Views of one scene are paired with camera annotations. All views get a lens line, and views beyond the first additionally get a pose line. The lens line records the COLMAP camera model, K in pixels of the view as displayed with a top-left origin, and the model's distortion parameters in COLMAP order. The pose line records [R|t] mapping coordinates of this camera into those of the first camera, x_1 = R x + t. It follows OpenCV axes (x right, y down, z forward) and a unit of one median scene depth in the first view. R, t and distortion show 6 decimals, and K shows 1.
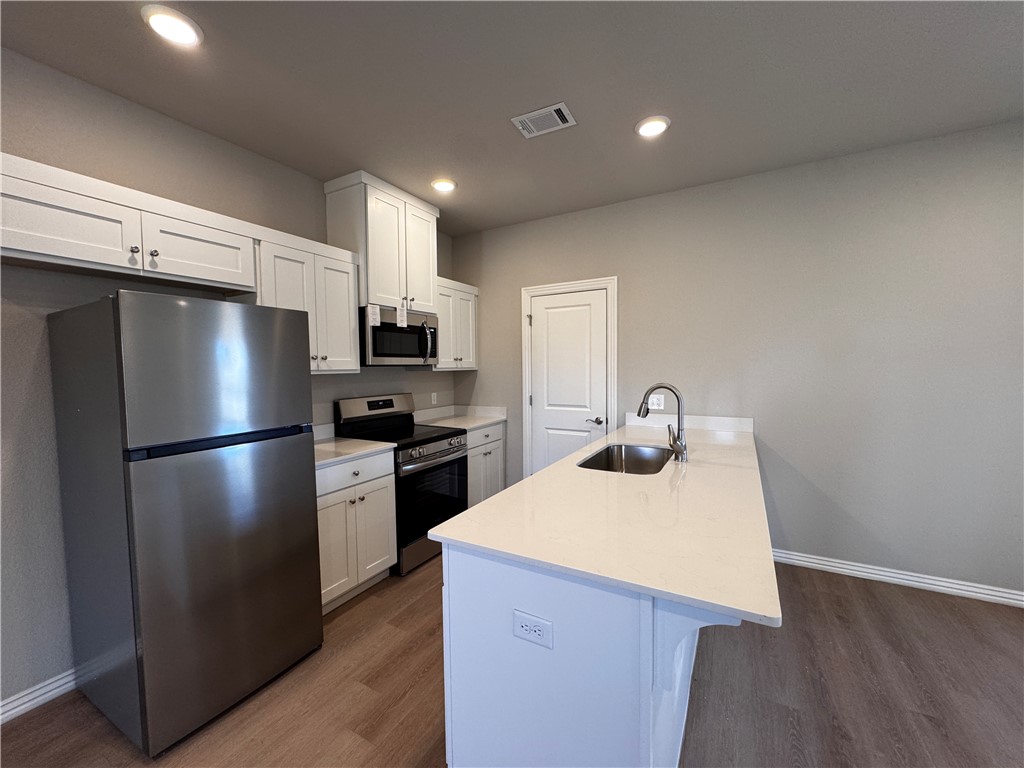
lens RADIAL K [[409.1, 0, 513.1], [0, 409.1, 382.8], [0, 0, 1]] dist [-0.000810, 0.000142]
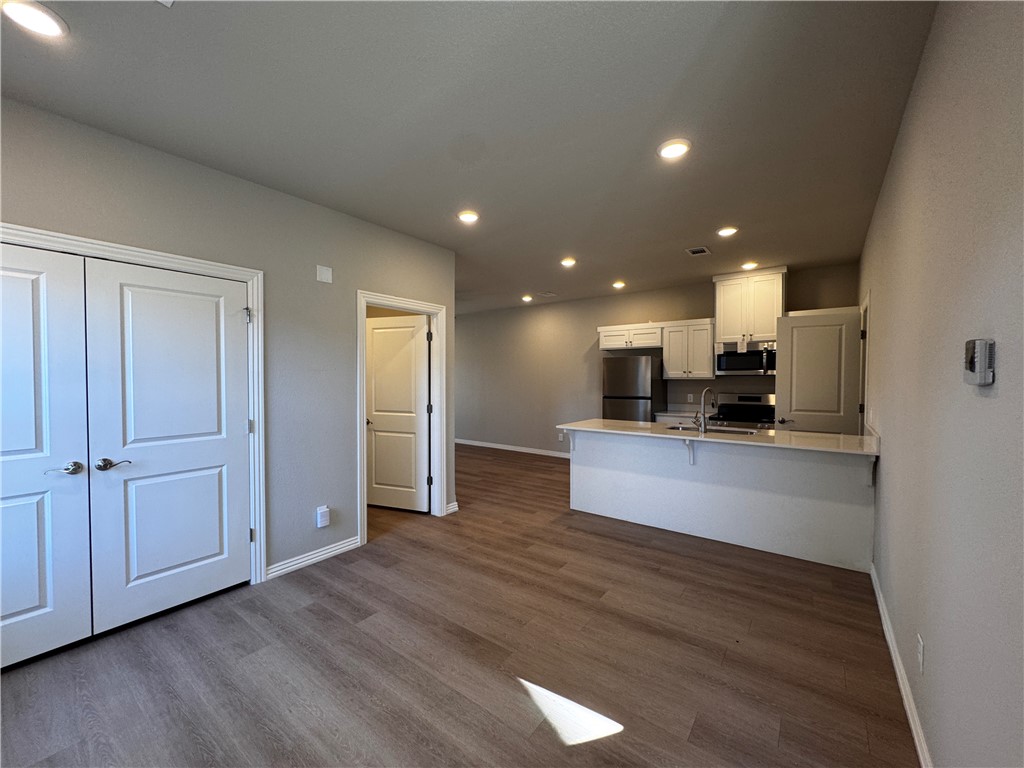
lens RADIAL K [[409.1, 0, 513.3], [0, 409.1, 385.2], [0, 0, 1]] dist [-0.000810, 0.000142]
pose [[-0.145006, 0.025189, -0.989110, 1.738197], [-0.045002, 0.998473, 0.032025, -0.014901], [0.988407, 0.049155, -0.143651, 0.355349]]
